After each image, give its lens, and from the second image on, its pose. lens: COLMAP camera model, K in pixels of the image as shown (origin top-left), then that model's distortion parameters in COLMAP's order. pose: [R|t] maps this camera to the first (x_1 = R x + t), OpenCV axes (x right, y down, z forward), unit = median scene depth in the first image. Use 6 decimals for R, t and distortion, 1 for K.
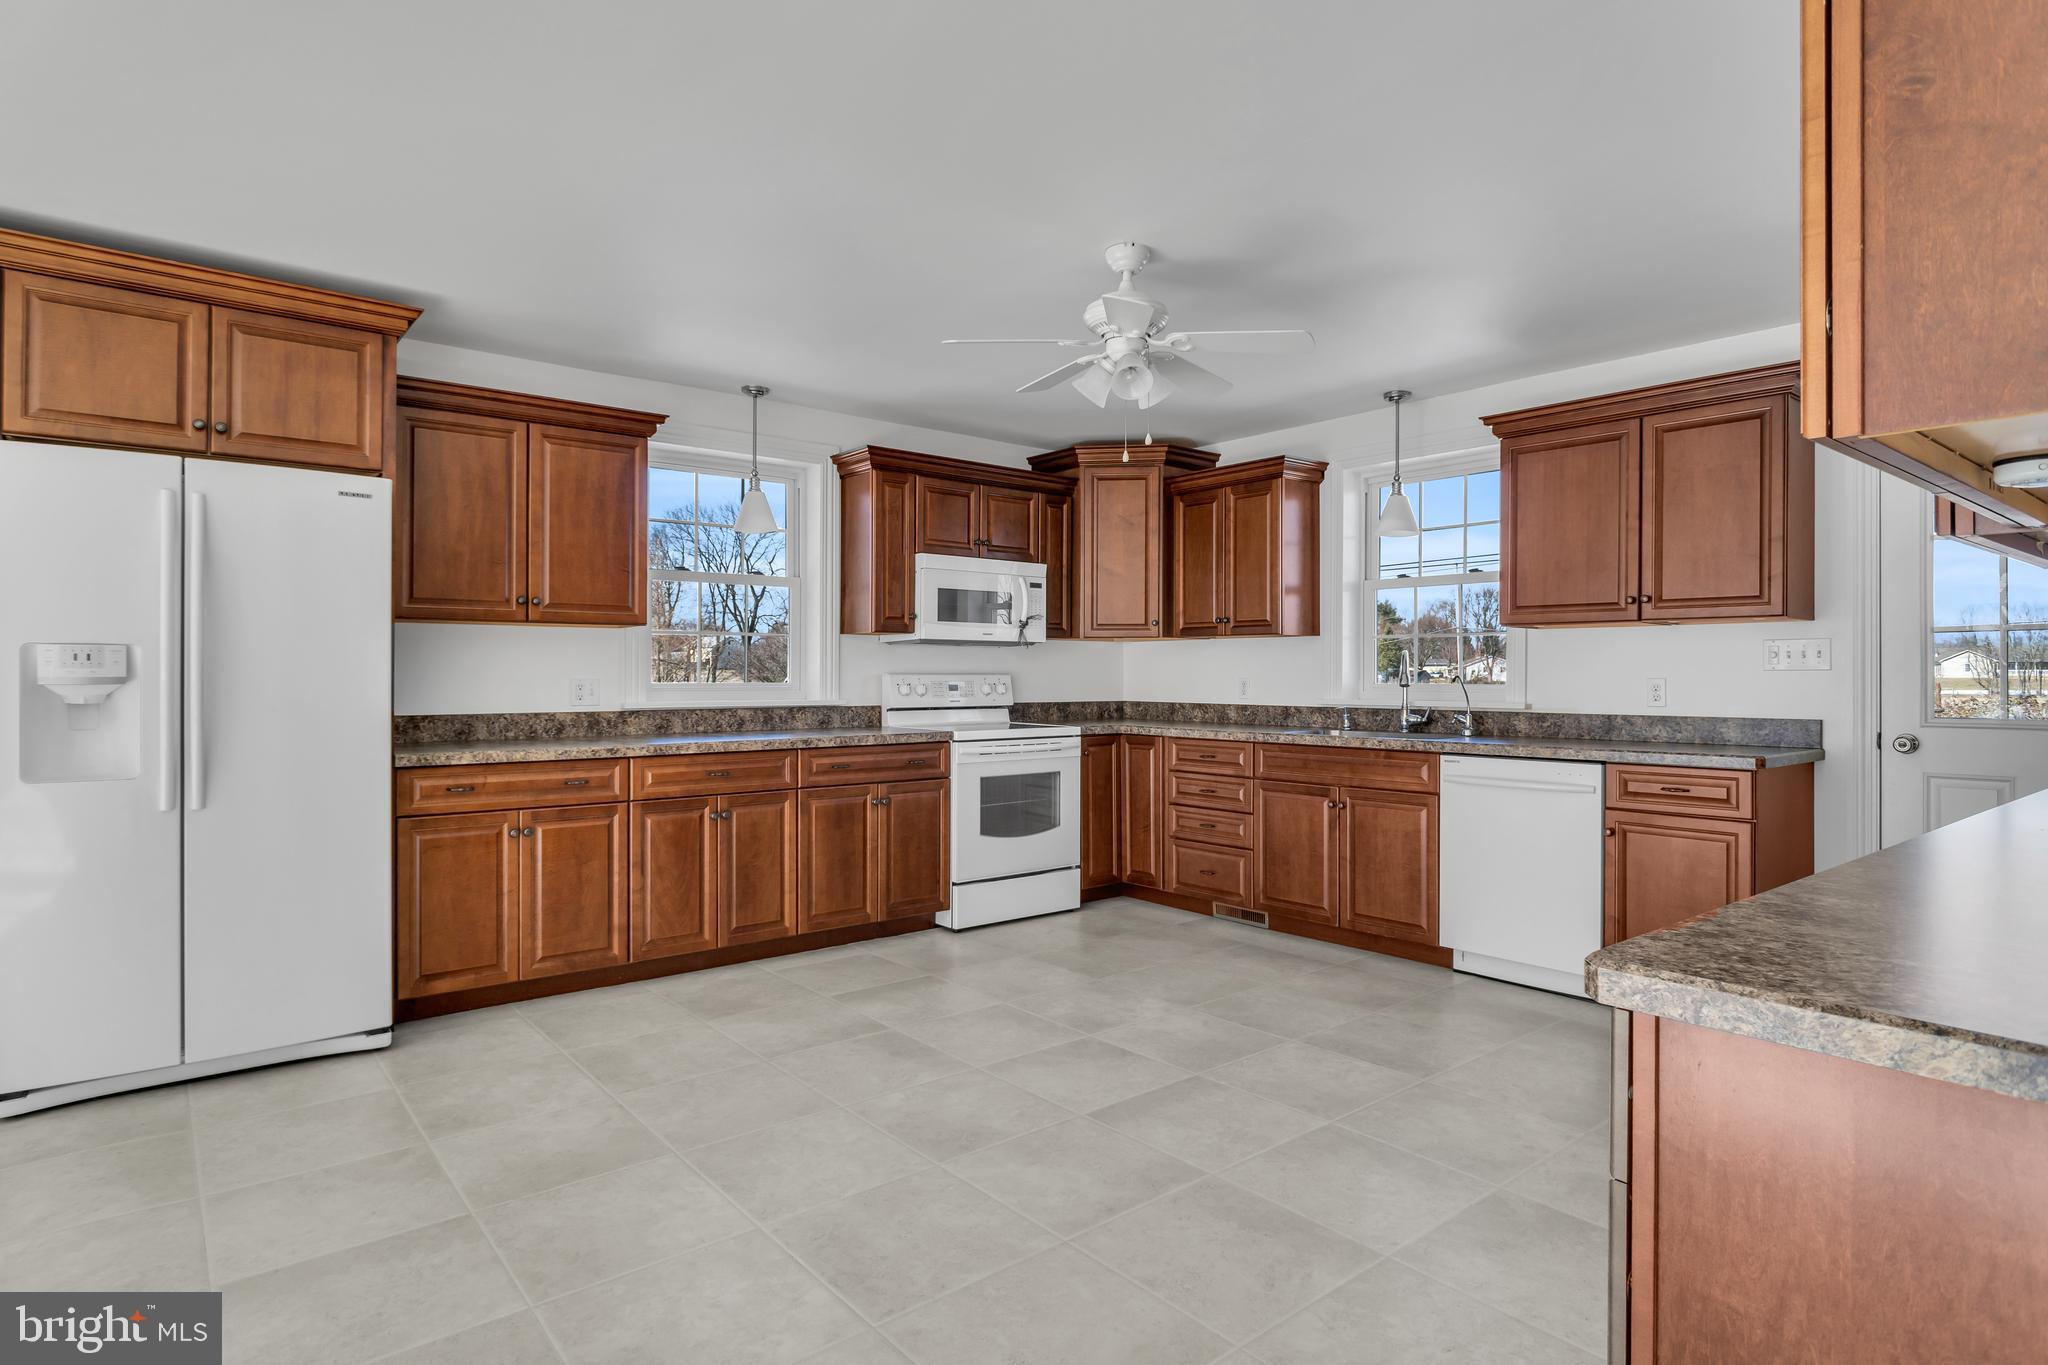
lens RADIAL K [[1091.1, 0, 1015.8], [0, 1091.1, 672.2], [0, 0, 1]] dist [-0.011743, -0.000490]
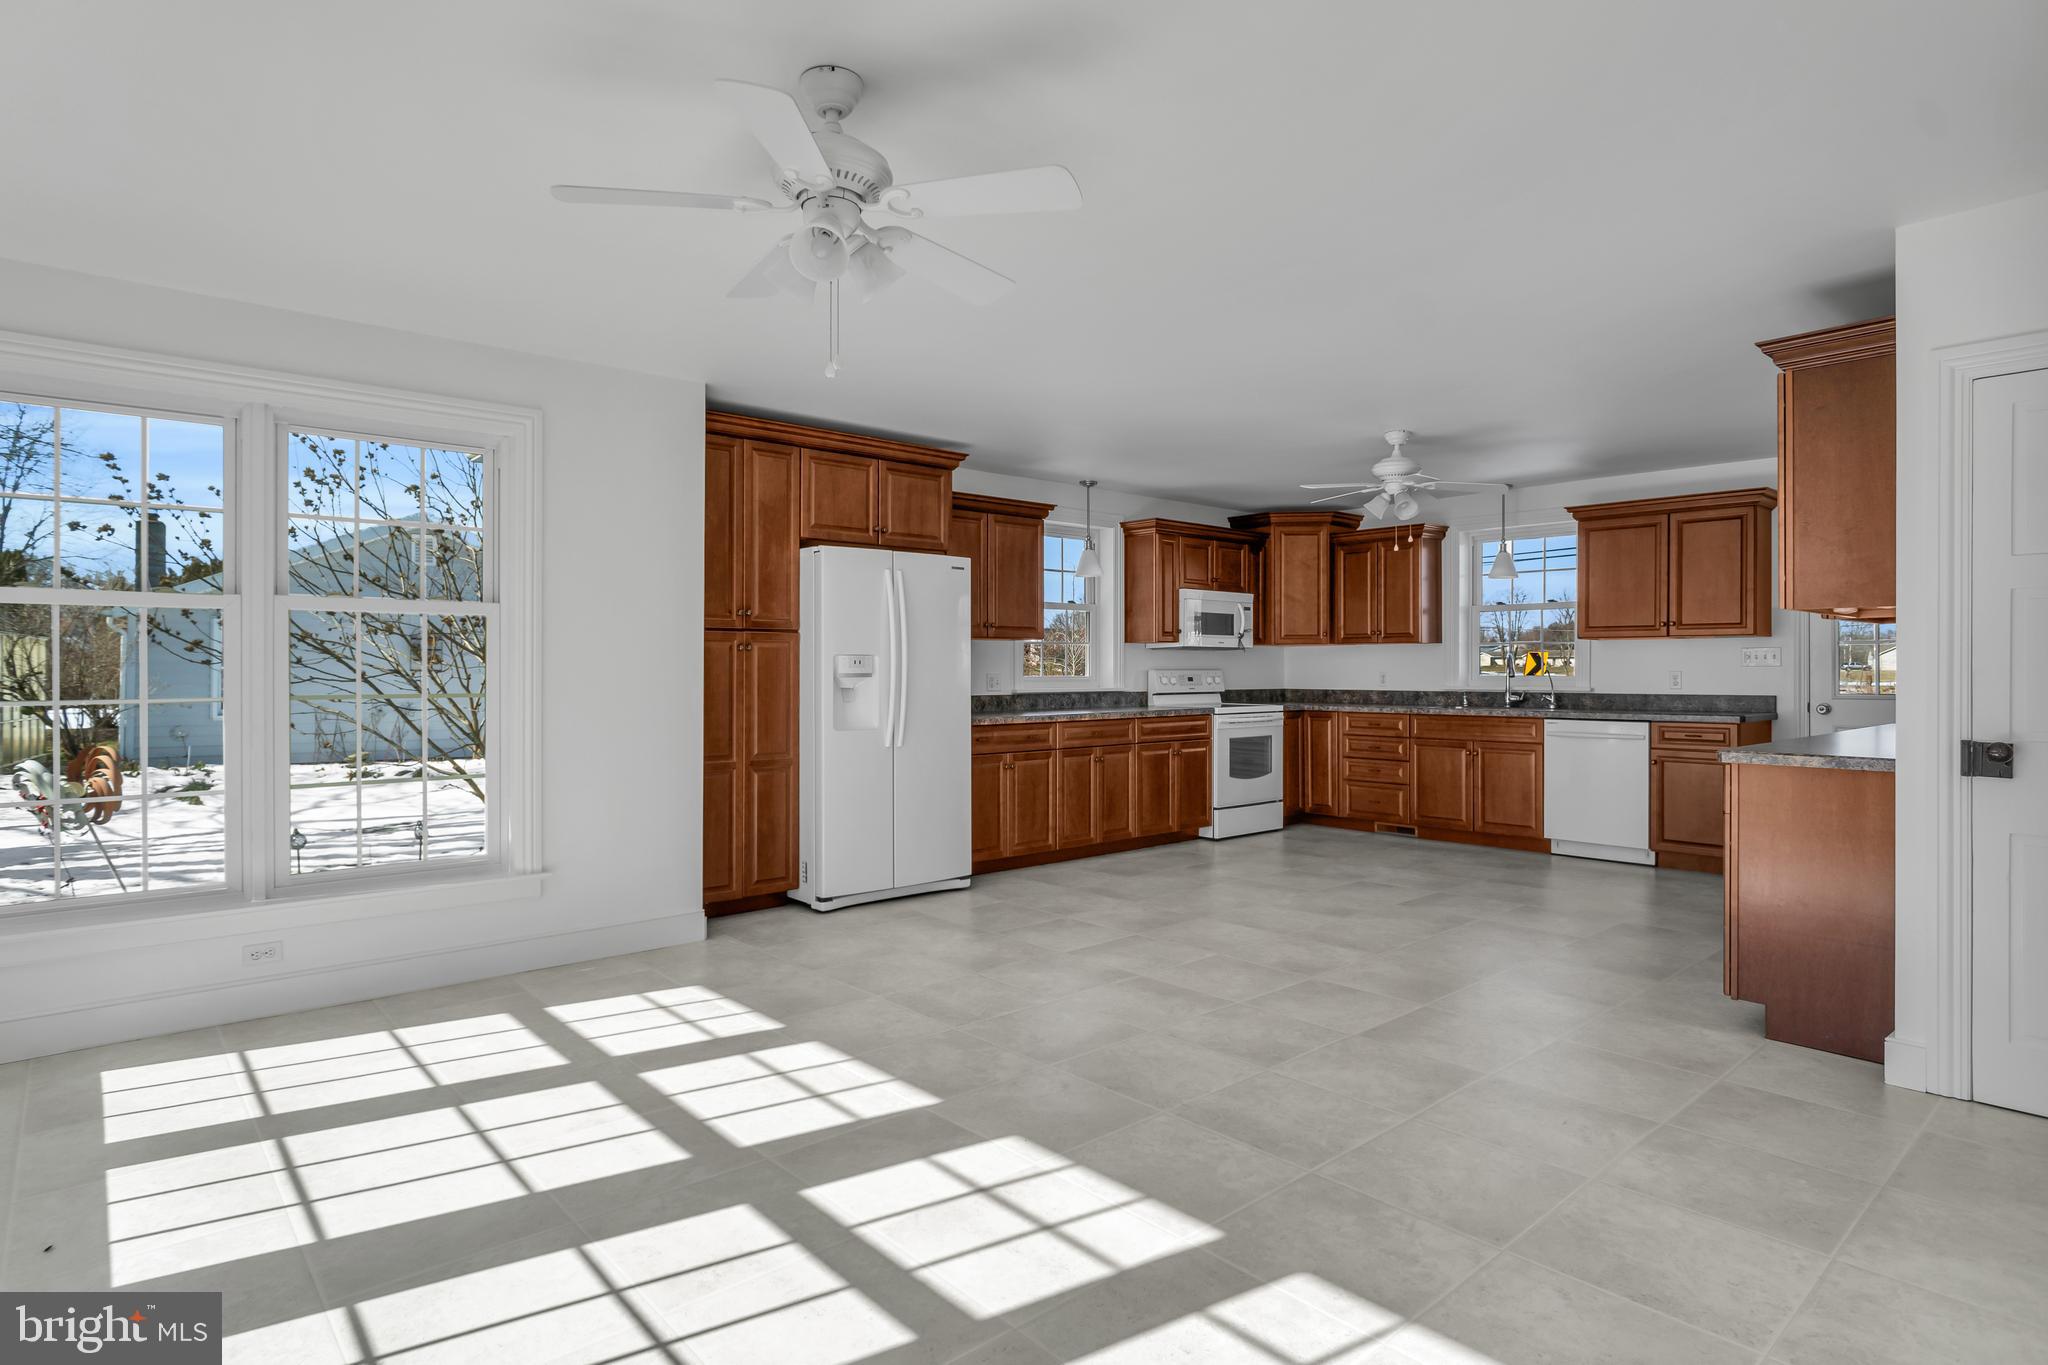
lens RADIAL K [[1091.1, 0, 1015.8], [0, 1091.1, 672.2], [0, 0, 1]] dist [-0.011743, -0.000490]
pose [[0.999433, -0.002862, 0.033561, -0.390356], [0.002694, 0.999984, 0.005040, -0.003473], [-0.033575, -0.004946, 0.999424, -0.510304]]
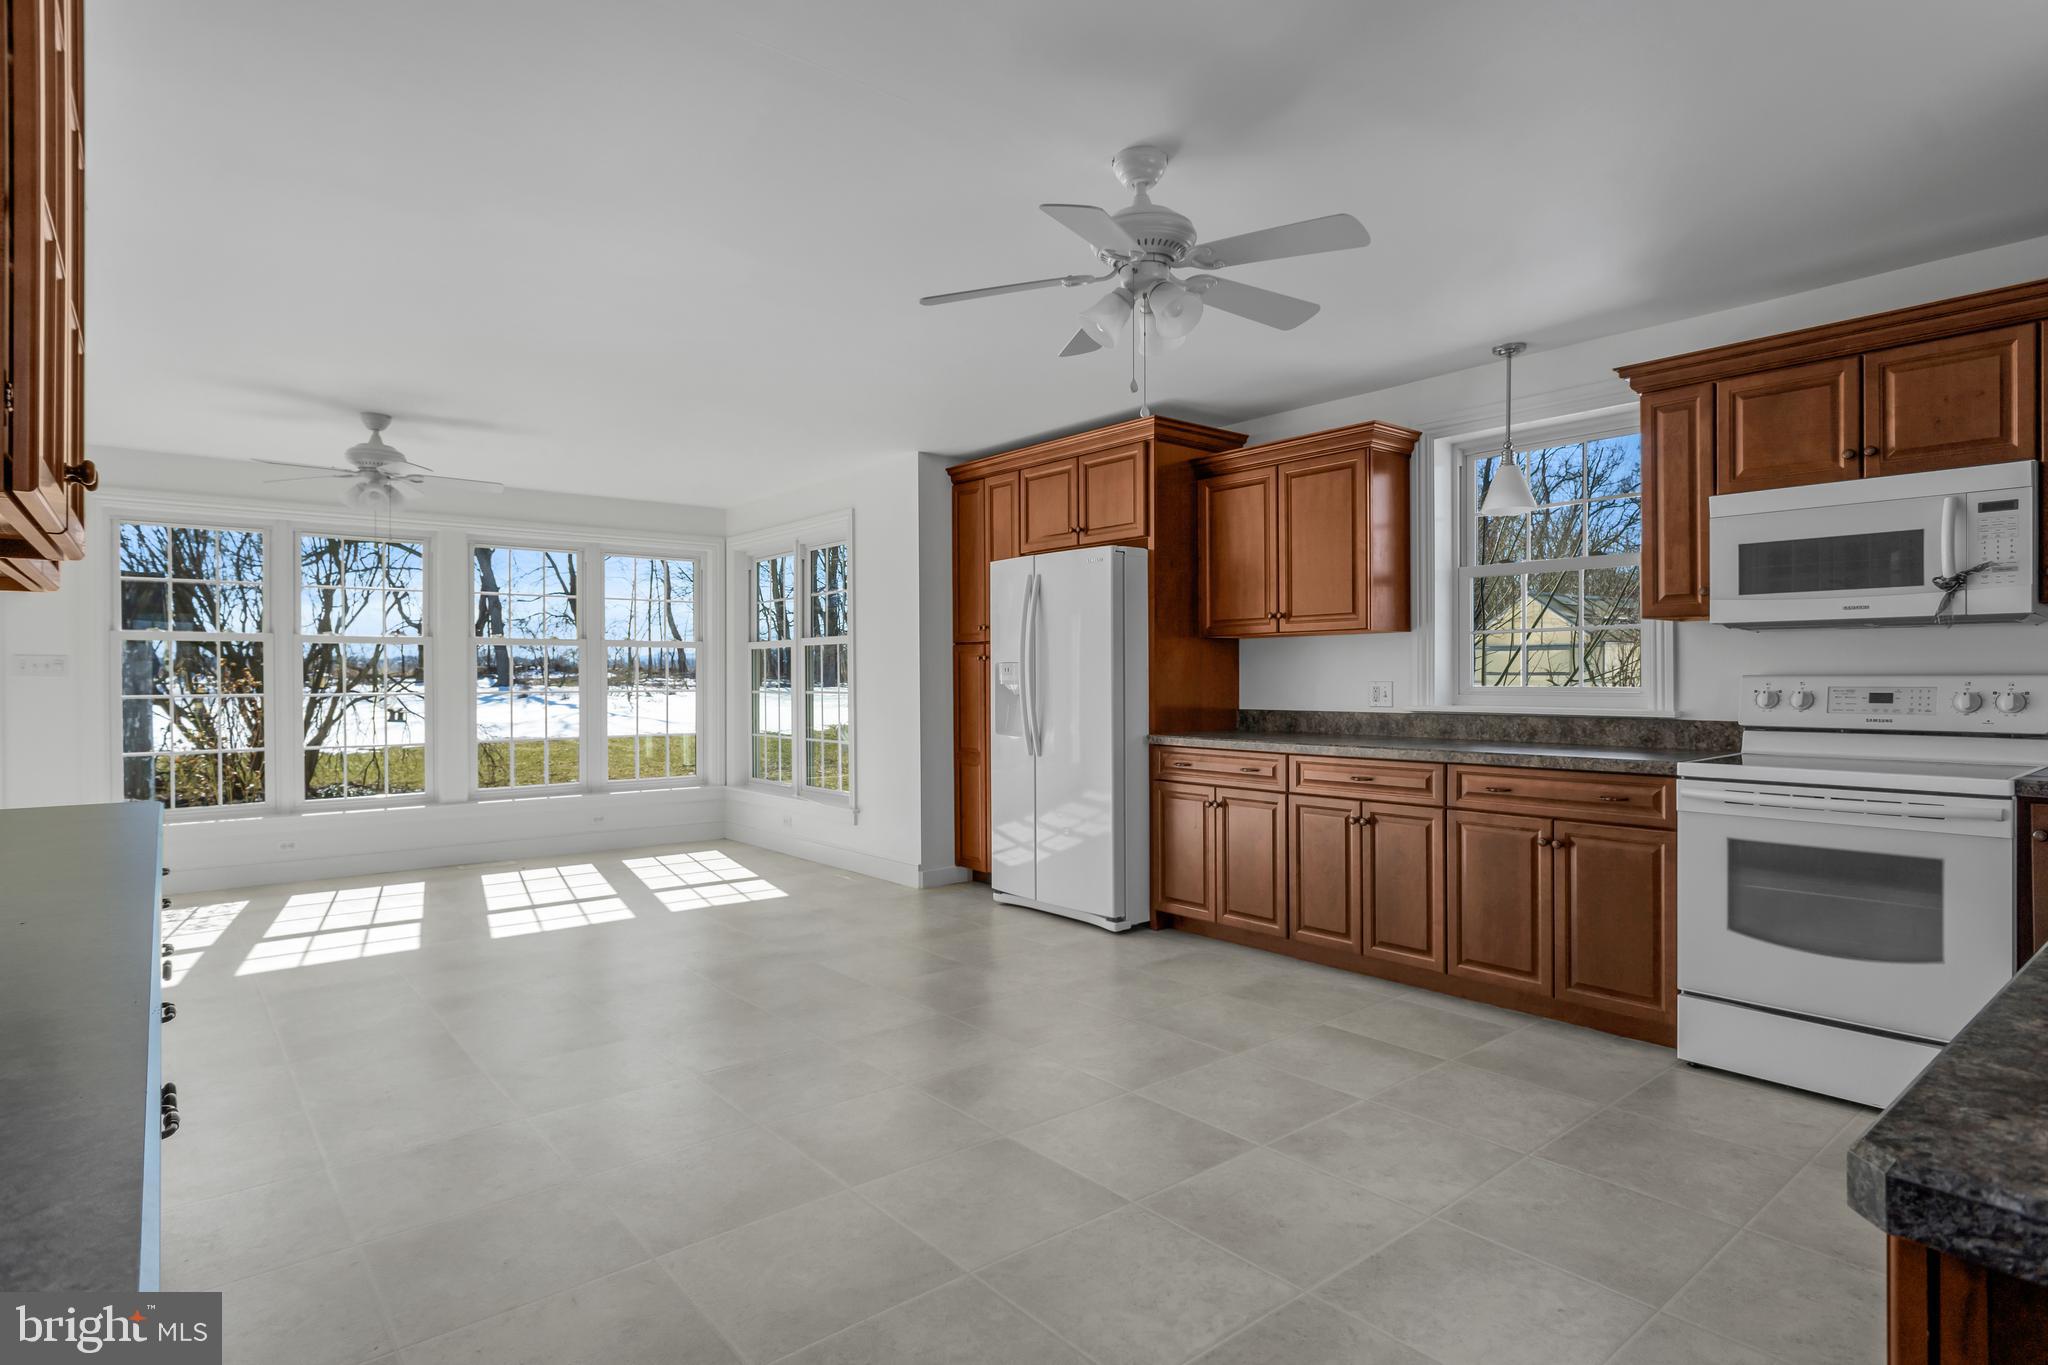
lens RADIAL K [[1065.8, 0, 1024.0], [0, 1065.8, 682.5], [0, 0, 1]] dist [-0.021824, 0.010675]
pose [[0.007616, 0.004246, -0.999962, 0.598787], [0.006136, 0.999972, 0.004293, 0.000333], [0.999952, -0.006169, 0.007589, 0.605369]]
